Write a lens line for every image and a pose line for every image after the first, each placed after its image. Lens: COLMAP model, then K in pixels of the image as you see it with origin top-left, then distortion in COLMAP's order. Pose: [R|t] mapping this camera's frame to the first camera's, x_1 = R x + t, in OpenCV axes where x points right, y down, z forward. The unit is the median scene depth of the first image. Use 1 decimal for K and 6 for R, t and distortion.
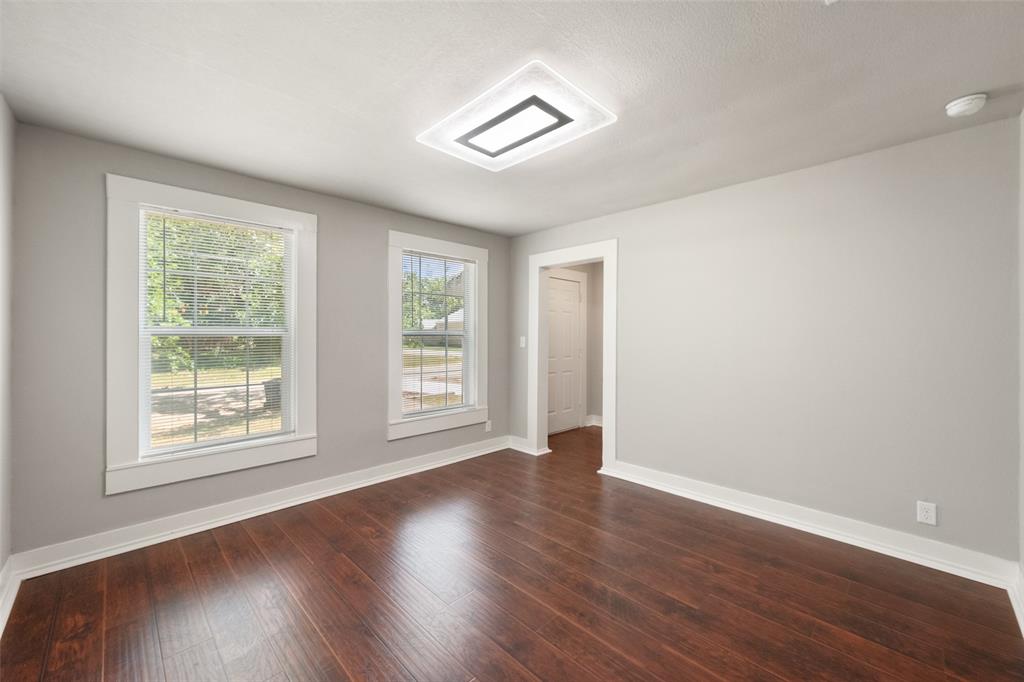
lens RADIAL K [[411.7, 0, 509.6], [0, 411.7, 339.8], [0, 0, 1]] dist [0.003531, -0.001128]
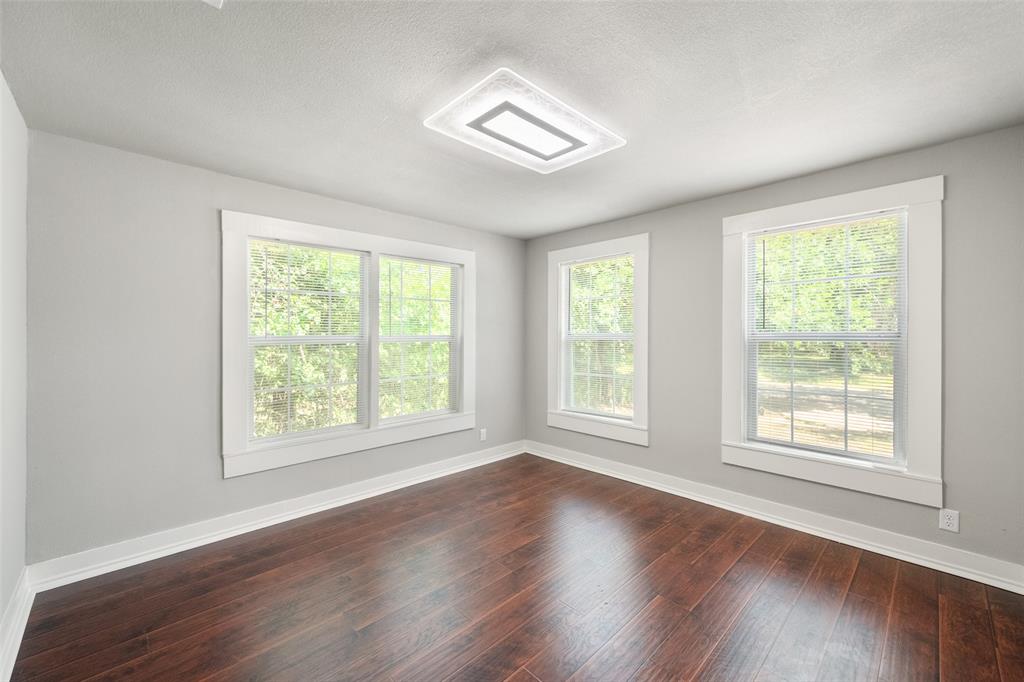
lens RADIAL K [[411.7, 0, 512.0], [0, 411.7, 332.6], [0, 0, 1]] dist [0.003531, -0.001128]
pose [[-0.020262, -0.008152, -0.999761, 0.655500], [-0.008889, 0.999929, -0.007973, -0.017028], [0.999755, 0.008725, -0.020333, 0.650868]]
